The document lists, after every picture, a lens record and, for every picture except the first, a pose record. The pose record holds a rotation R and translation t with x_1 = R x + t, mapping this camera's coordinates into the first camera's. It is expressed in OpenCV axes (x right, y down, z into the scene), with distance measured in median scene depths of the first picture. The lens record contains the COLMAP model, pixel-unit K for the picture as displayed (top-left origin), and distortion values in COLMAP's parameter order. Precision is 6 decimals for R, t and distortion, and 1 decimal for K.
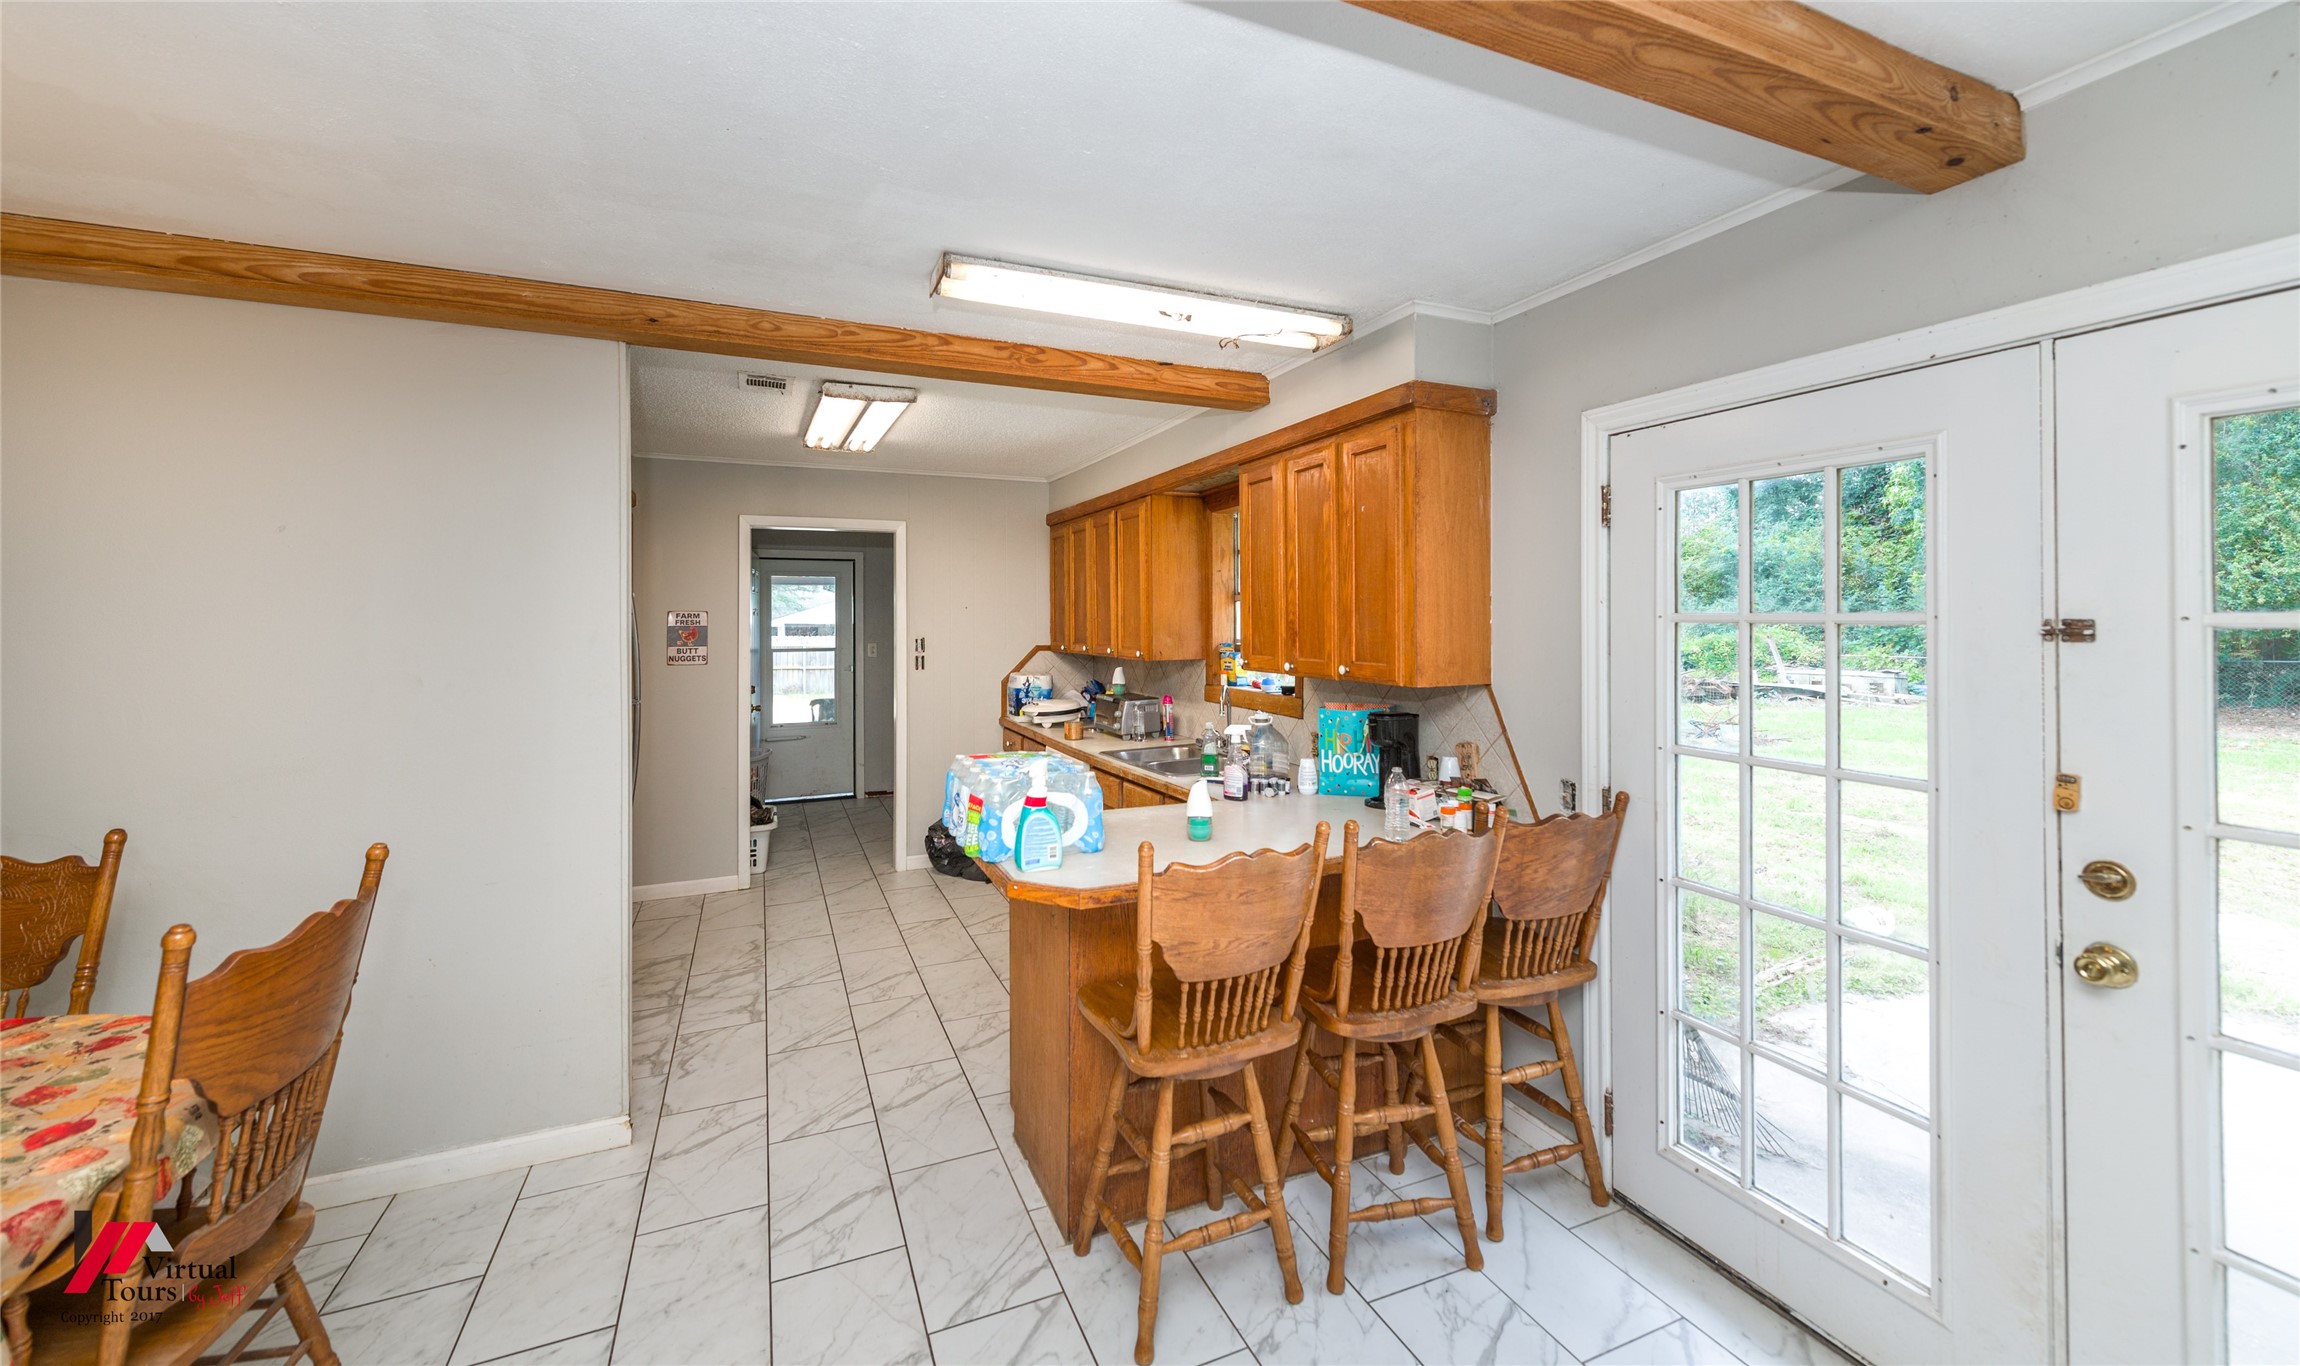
lens RADIAL K [[923.9, 0, 1208.8], [0, 923.9, 616.0], [0, 0, 1]] dist [0.007825, -0.000373]
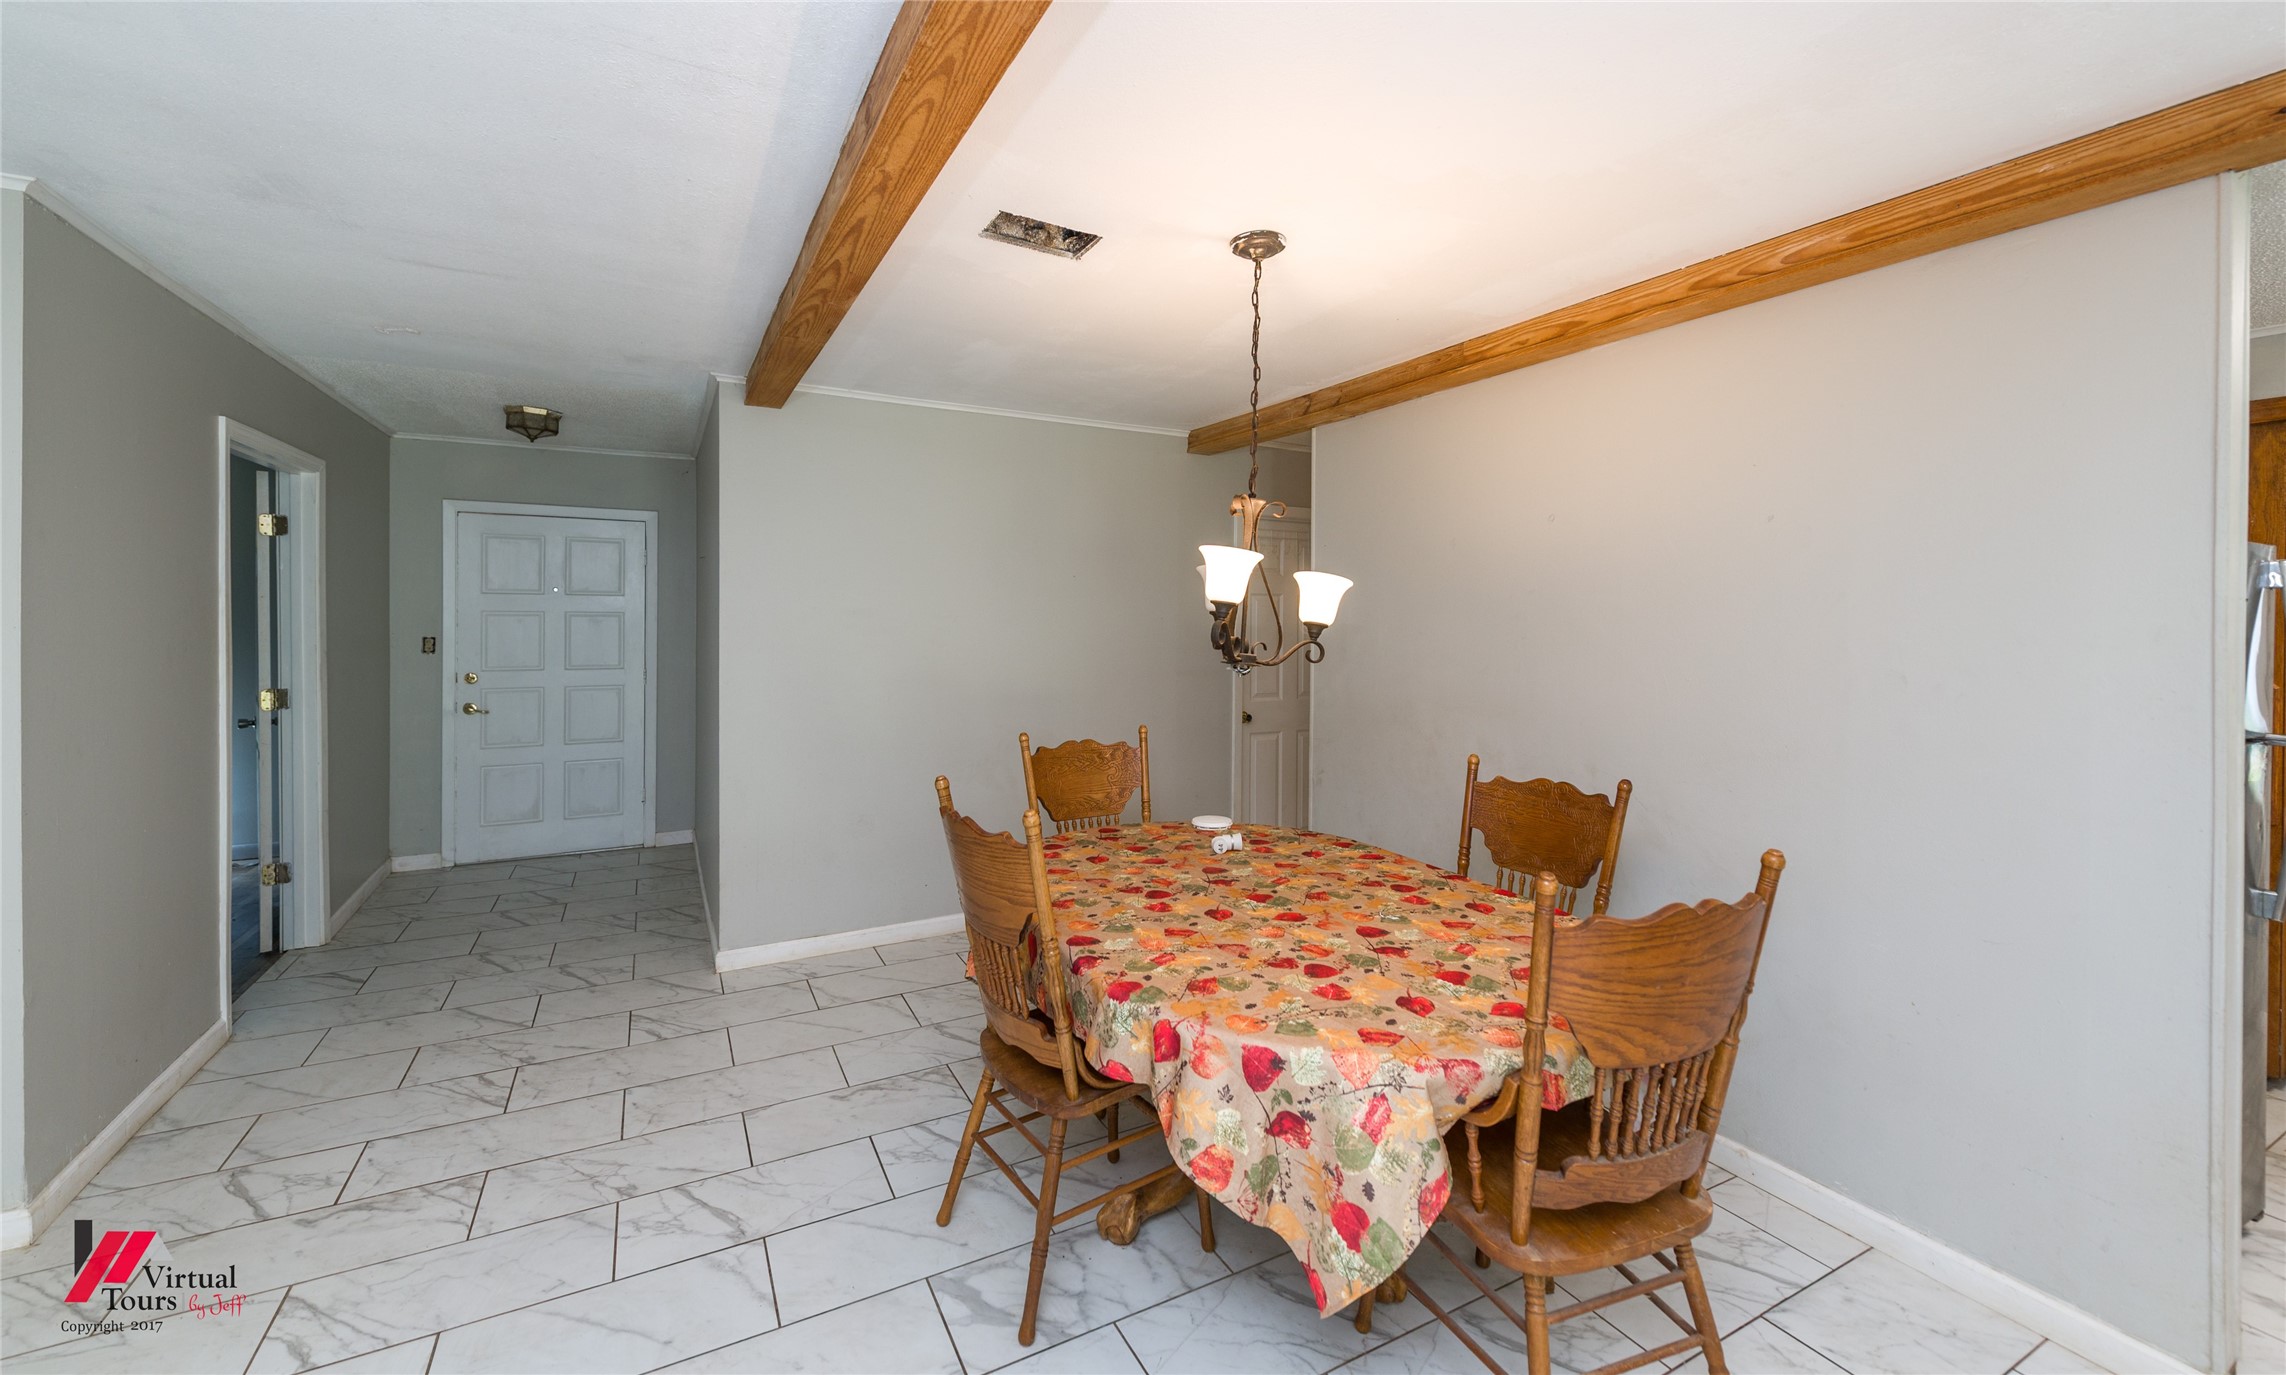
lens RADIAL K [[888.8, 0, 1101.5], [0, 888.8, 618.1], [0, 0, 1]] dist [0.007839, -0.000825]
pose [[0.018253, 0.009911, -0.999784, -0.030590], [-0.005623, 0.999936, 0.009810, 0.011025], [0.999818, 0.005442, 0.018308, 0.255930]]
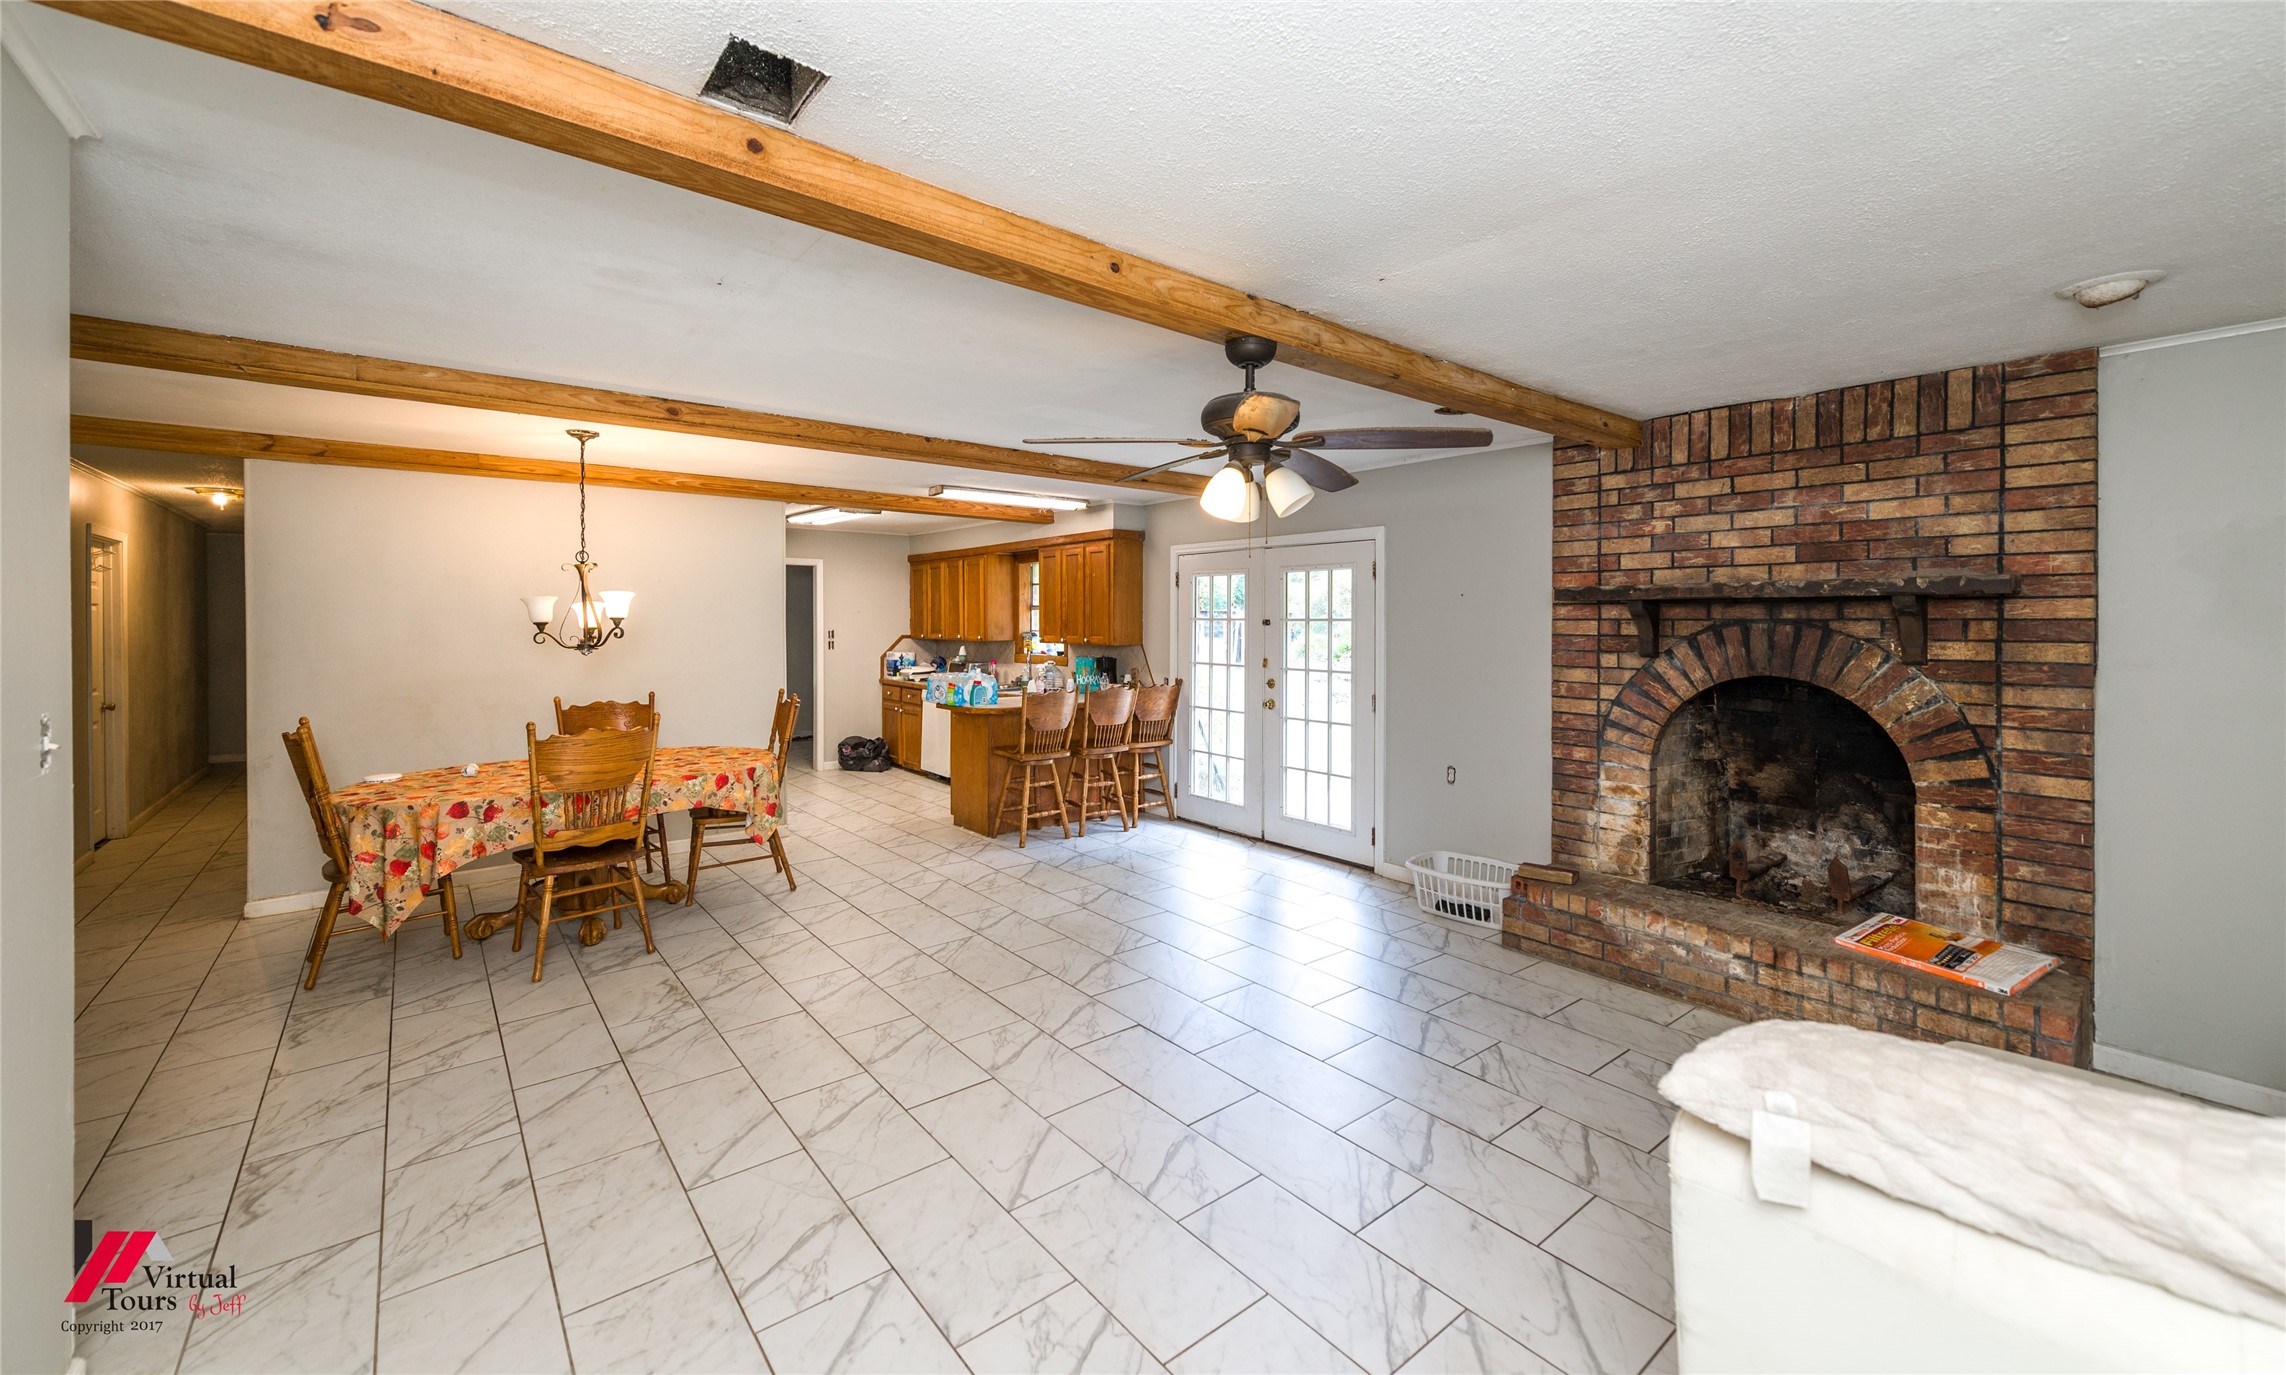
lens RADIAL K [[888.8, 0, 1181.8], [0, 888.8, 614.7], [0, 0, 1]] dist [0.007839, -0.000825]
pose [[0.969760, 0.005414, 0.244002, -0.228929], [-0.004613, 0.999982, -0.003856, -0.000756], [-0.244018, 0.002614, 0.969767, -1.677011]]
